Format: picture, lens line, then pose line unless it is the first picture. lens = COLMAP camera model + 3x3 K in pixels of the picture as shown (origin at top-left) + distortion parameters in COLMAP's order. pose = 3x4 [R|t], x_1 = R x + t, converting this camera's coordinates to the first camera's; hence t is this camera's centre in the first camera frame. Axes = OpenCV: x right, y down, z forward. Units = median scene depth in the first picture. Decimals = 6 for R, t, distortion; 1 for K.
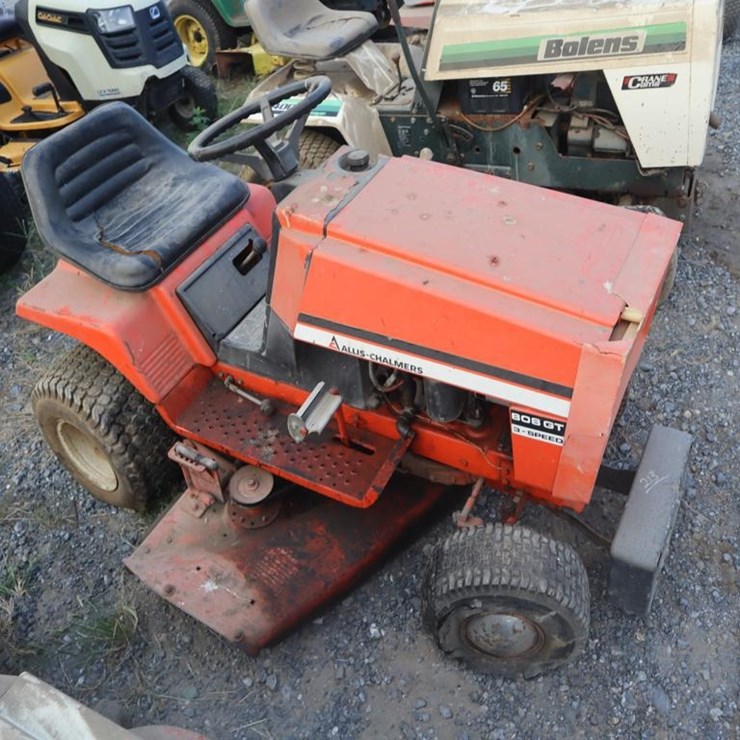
lens RADIAL K [[755.3, 0, 370.0], [0, 755.3, 370.0], [0, 0, 1]] dist [-0.148726, 0.087925]
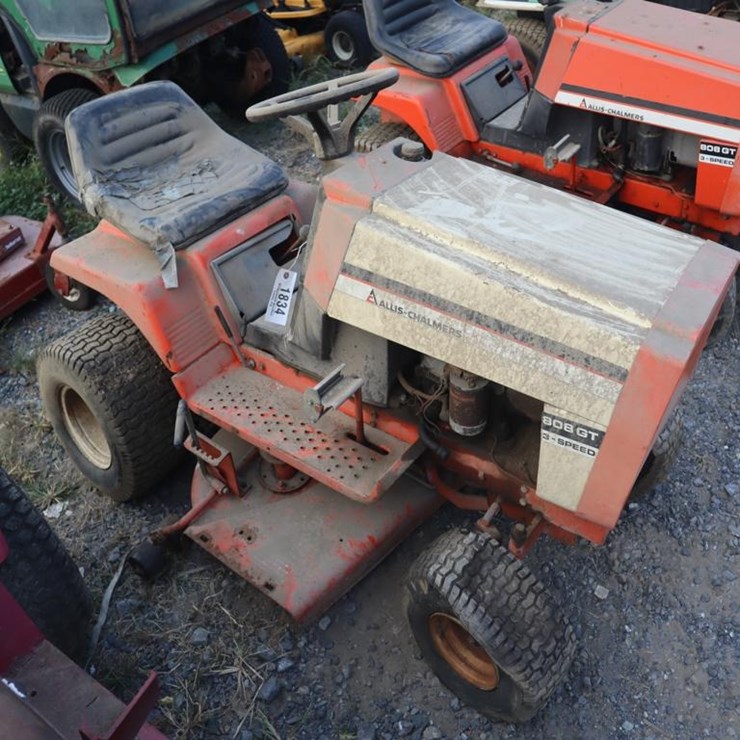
lens RADIAL K [[755.3, 0, 370.0], [0, 755.3, 370.0], [0, 0, 1]] dist [-0.148726, 0.087925]
pose [[0.980322, 0.131207, -0.147490, -0.154885], [-0.126075, 0.991059, 0.043660, 0.418007], [0.151900, -0.024206, 0.988099, -0.467731]]
